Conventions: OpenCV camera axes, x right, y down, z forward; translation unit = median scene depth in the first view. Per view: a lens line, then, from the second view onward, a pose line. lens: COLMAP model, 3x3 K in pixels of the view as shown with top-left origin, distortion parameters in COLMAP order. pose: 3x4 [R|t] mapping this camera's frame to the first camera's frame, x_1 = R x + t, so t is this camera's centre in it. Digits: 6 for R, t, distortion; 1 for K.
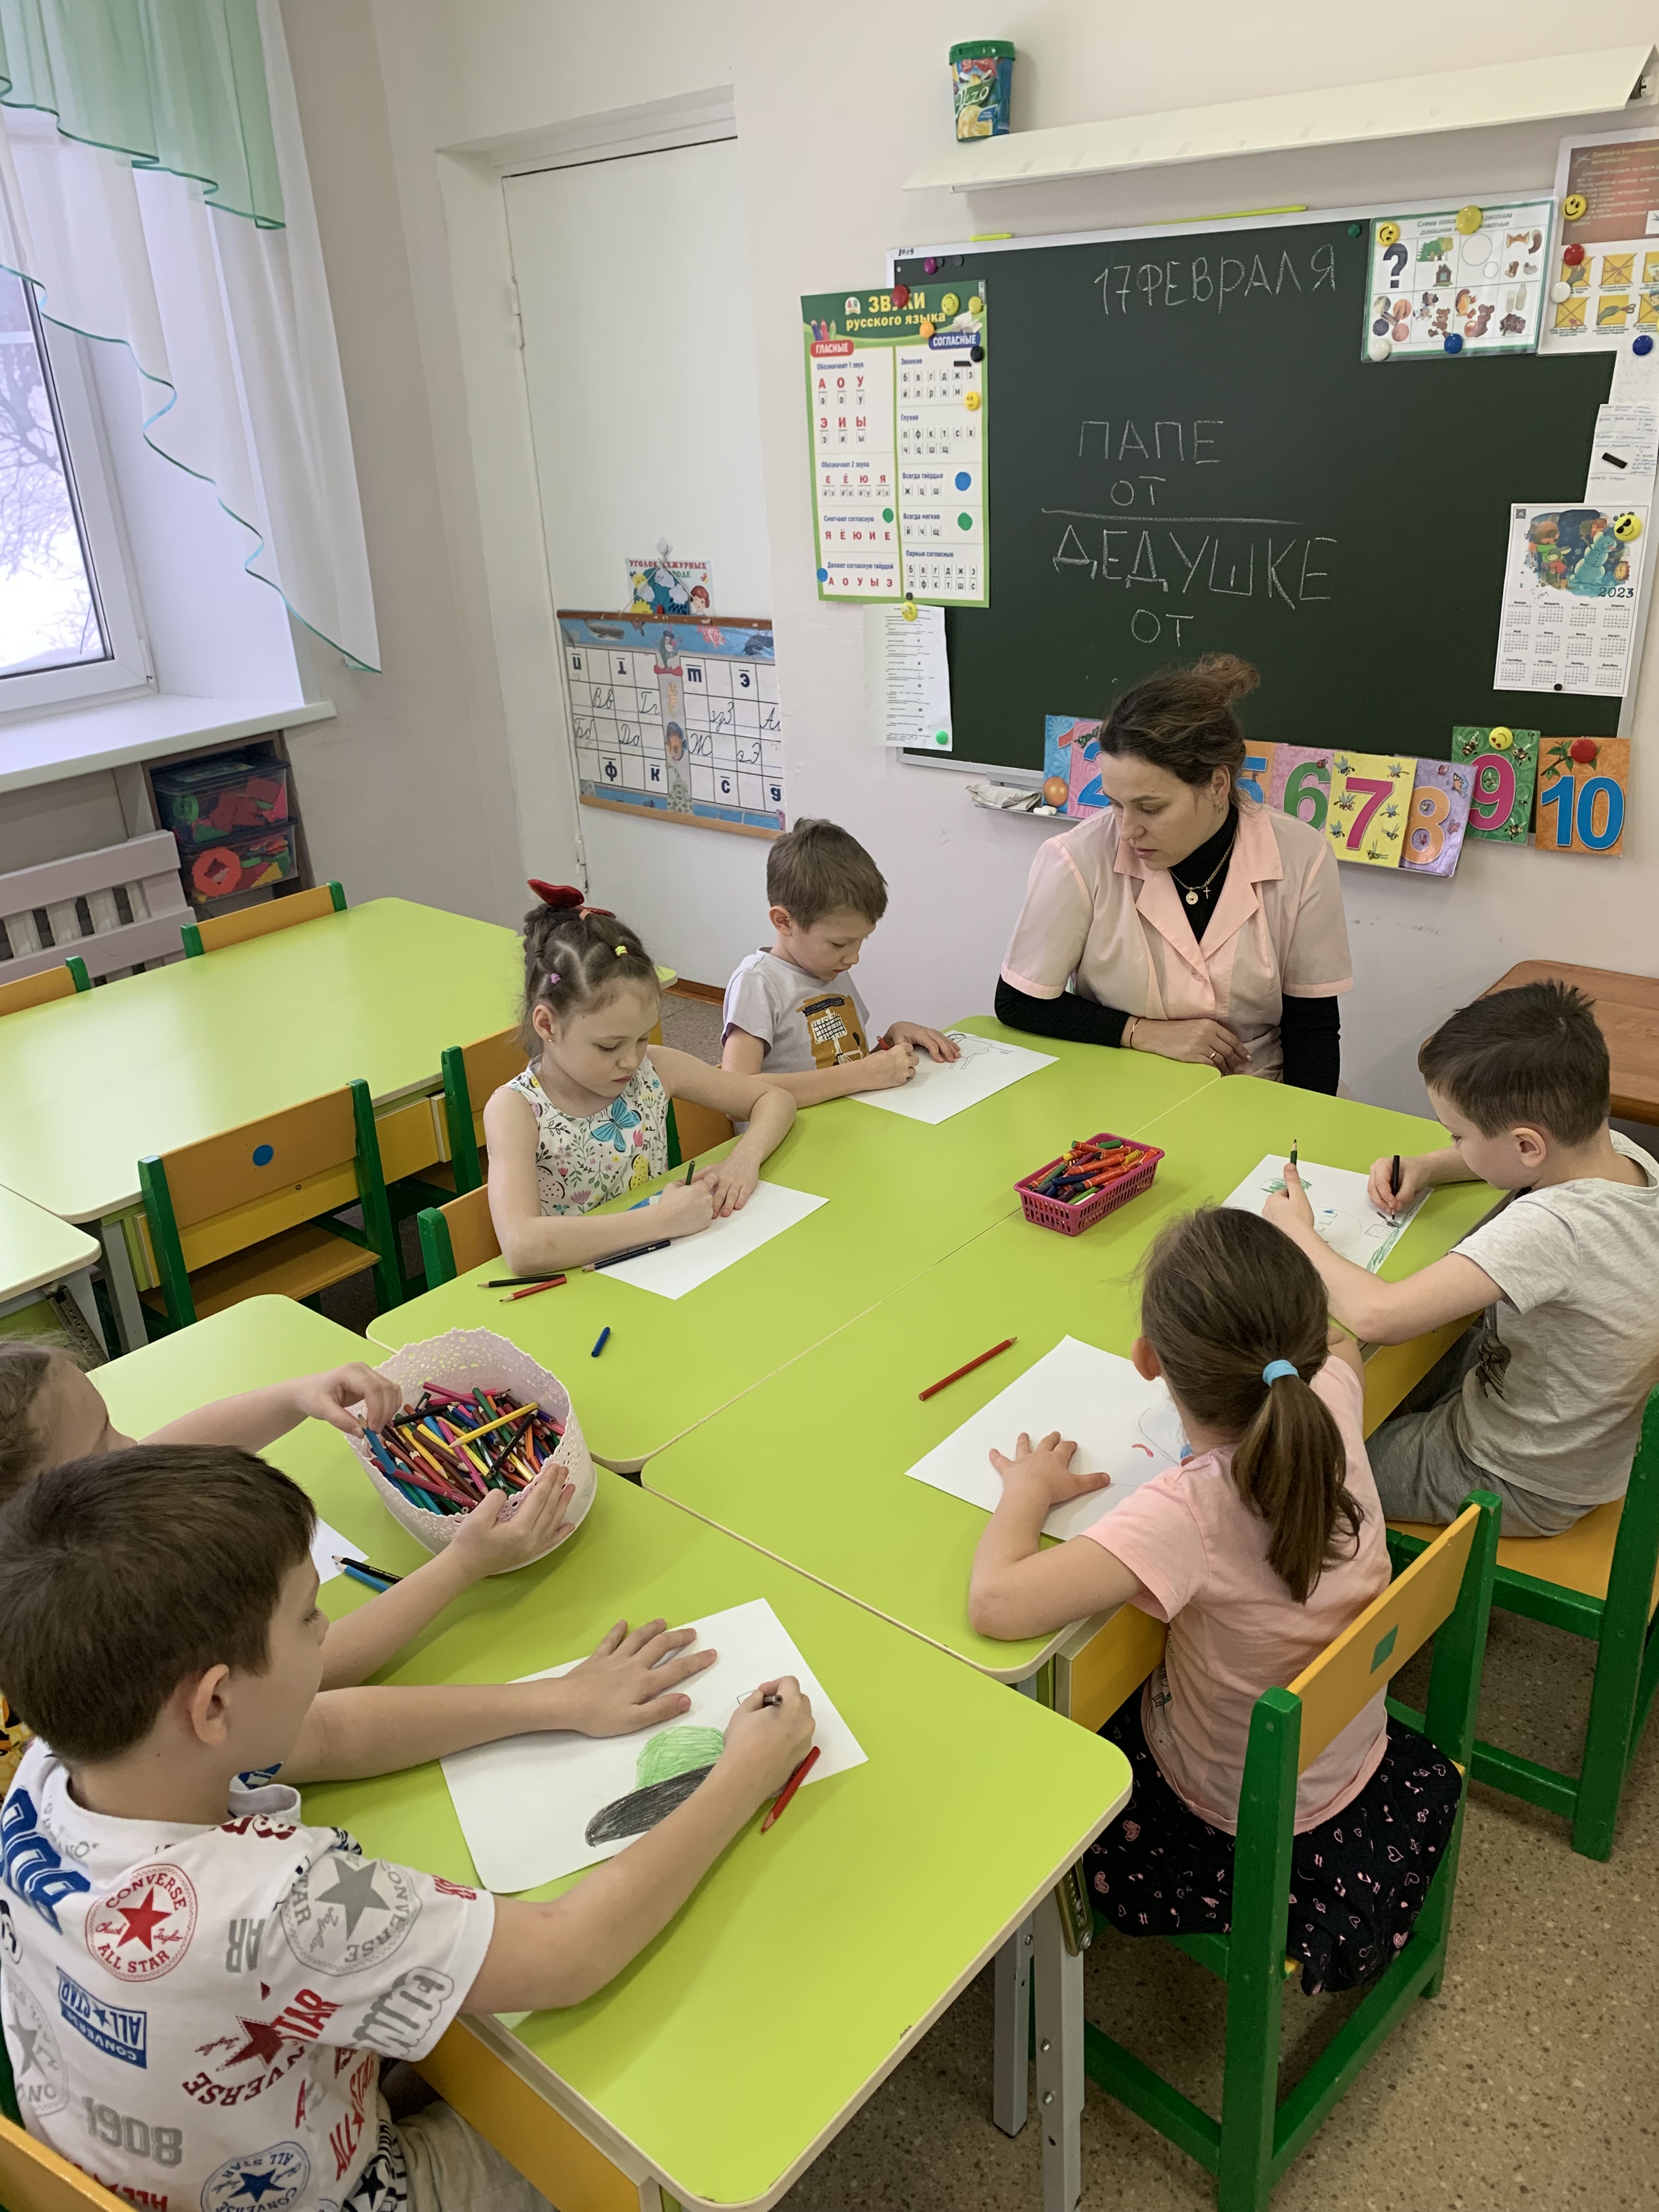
lens RADIAL K [[1694.2, 0, 829.5], [0, 1694.2, 1109.1], [0, 0, 1]] dist [0.038988, -0.003243]
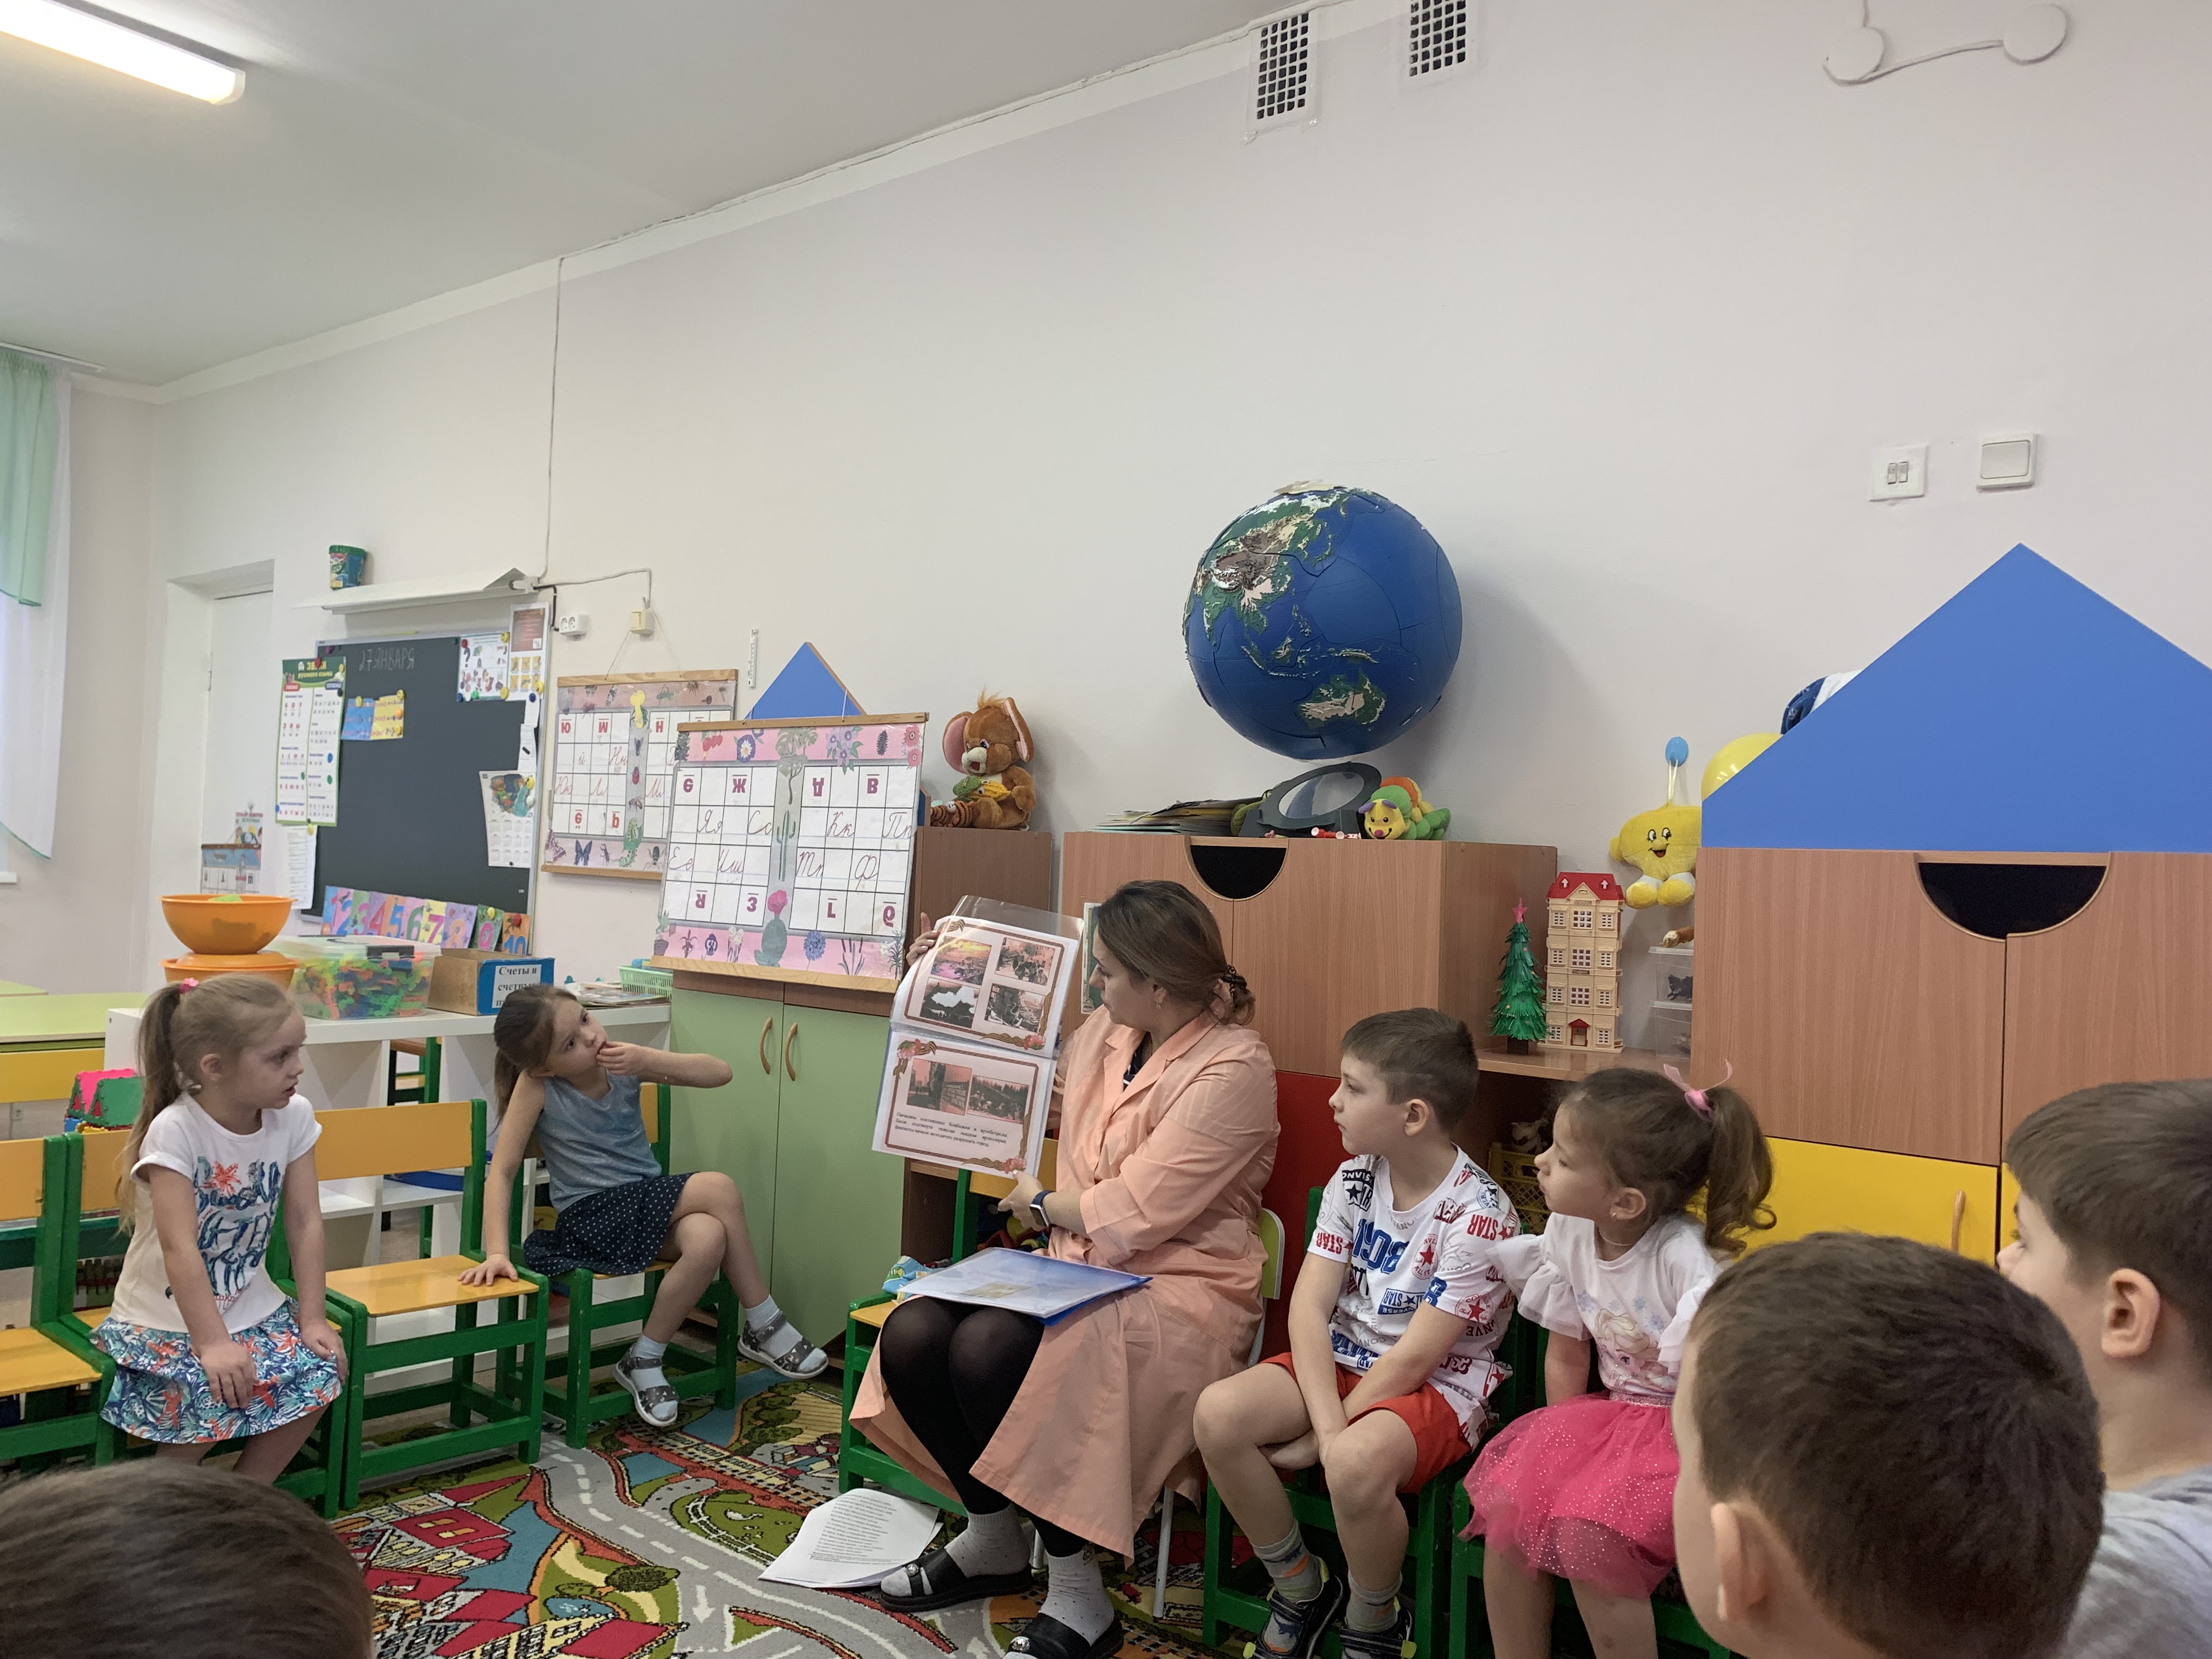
lens RADIAL K [[1694.2, 0, 1106.7], [0, 1694.2, 821.8], [0, 0, 1]] dist [0.038988, -0.003243]
pose [[0.994802, 0.100580, -0.015885, 1.010459], [-0.097917, 0.902087, -0.420300, 0.385325], [-0.027944, 0.419670, 0.907246, -0.641578]]
